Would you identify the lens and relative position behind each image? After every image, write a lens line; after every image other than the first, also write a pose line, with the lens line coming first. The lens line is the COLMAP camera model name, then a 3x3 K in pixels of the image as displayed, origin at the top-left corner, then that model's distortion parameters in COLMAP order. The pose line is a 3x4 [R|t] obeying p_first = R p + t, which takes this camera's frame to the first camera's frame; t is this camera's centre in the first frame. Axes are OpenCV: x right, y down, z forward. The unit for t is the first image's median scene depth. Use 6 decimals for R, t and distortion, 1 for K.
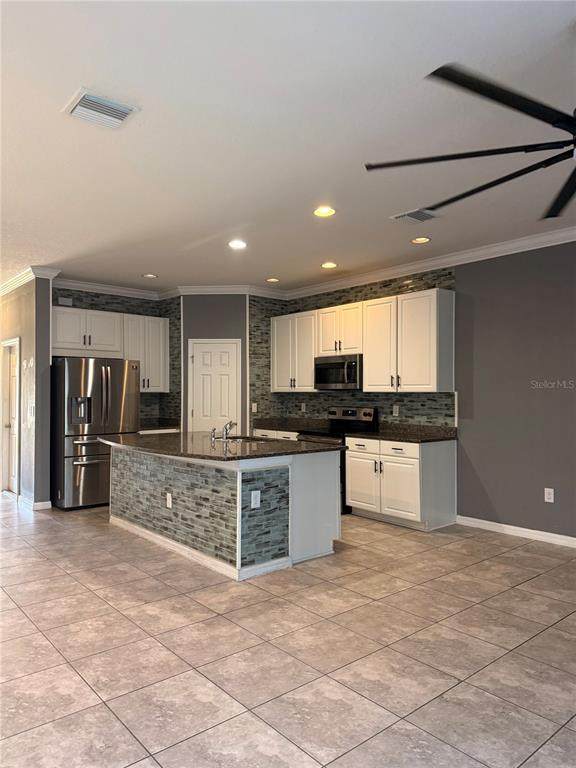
lens RADIAL K [[531.6, 0, 288.0], [0, 531.6, 384.0], [0, 0, 1]] dist [0.122116, -0.233041]
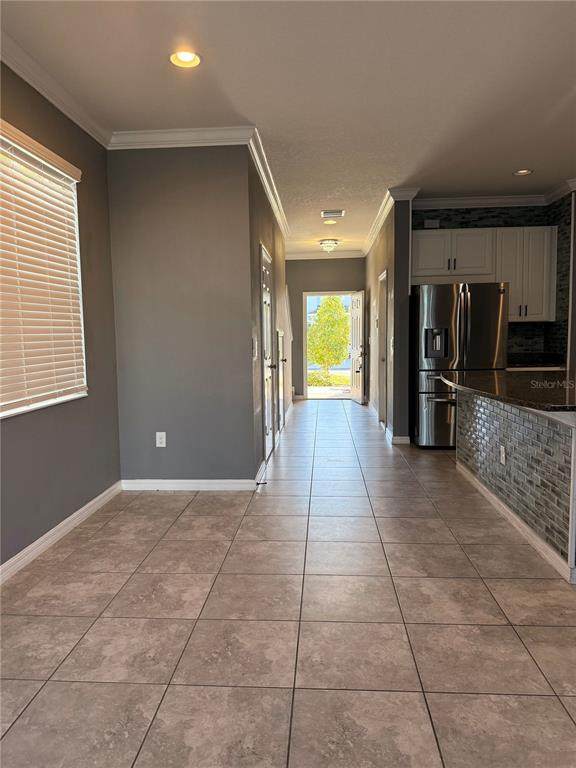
lens RADIAL K [[541.0, 0, 289.7], [0, 541.0, 388.3], [0, 0, 1]] dist [0.004519, -0.002185]
pose [[0.715655, 0.054019, -0.696362, 0.076474], [0.031639, 0.993474, 0.109582, 0.017552], [0.697737, -0.100455, 0.709276, 0.173399]]
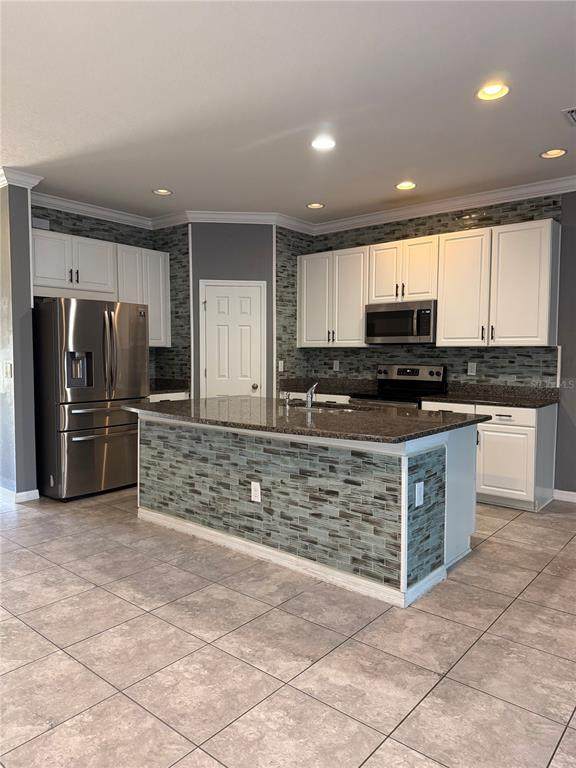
lens RADIAL K [[531.6, 0, 288.0], [0, 531.6, 384.0], [0, 0, 1]] dist [0.122116, -0.233041]
pose [[0.986333, -0.007395, 0.164597, -0.224294], [-0.005453, 0.996980, 0.077472, 0.009883], [-0.164673, -0.077311, 0.983314, 0.215764]]
